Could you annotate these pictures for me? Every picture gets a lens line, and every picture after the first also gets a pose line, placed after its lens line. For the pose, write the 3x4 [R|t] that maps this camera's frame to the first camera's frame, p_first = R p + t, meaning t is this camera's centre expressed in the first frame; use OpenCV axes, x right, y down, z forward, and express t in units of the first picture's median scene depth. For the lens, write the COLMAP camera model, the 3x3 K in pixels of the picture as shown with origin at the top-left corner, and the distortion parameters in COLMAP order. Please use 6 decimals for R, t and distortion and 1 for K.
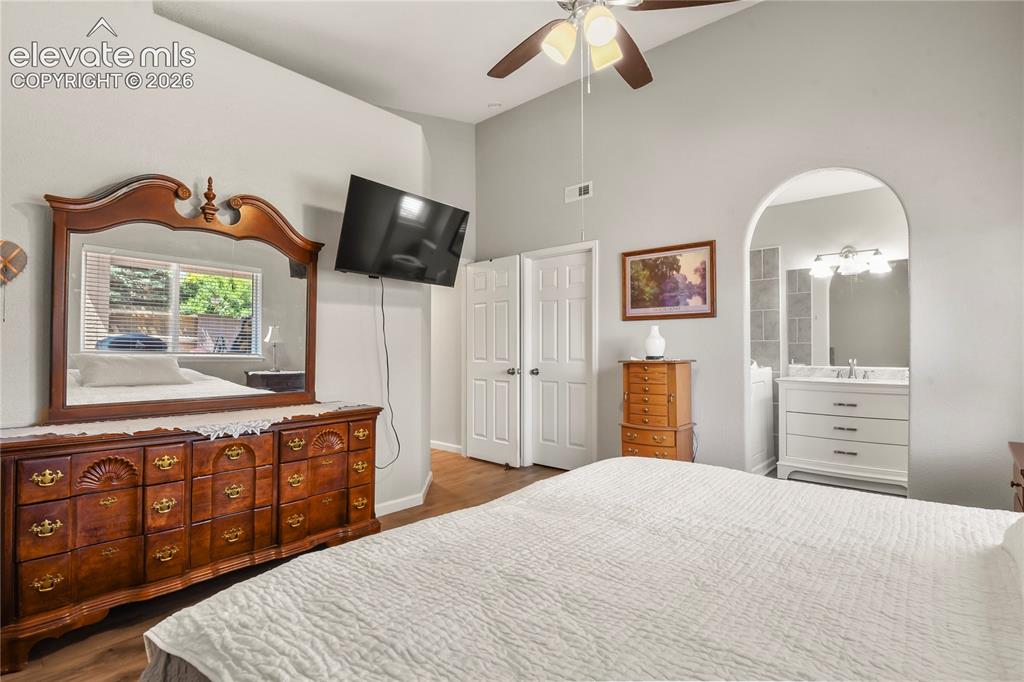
lens RADIAL K [[501.1, 0, 519.3], [0, 501.1, 343.2], [0, 0, 1]] dist [-0.001089, -0.009541]
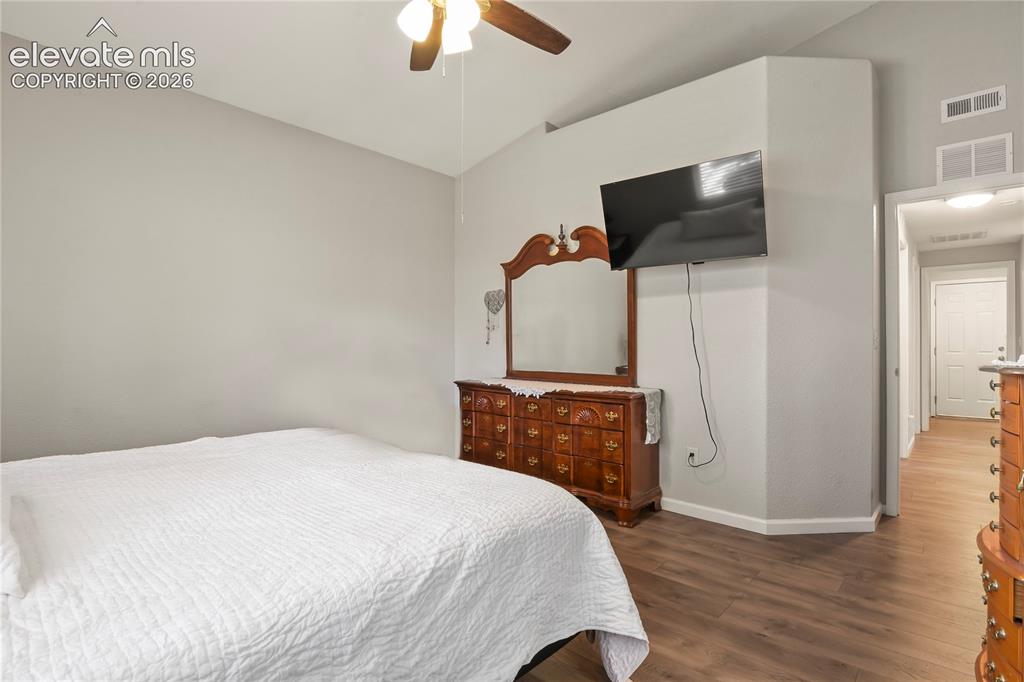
lens RADIAL K [[501.1, 0, 519.3], [0, 501.1, 343.2], [0, 0, 1]] dist [-0.001089, -0.009541]
pose [[-0.013979, 0.004466, -0.999892, 0.828240], [0.010772, 0.999933, 0.004316, 0.013232], [0.999844, -0.010710, -0.014027, 0.850452]]
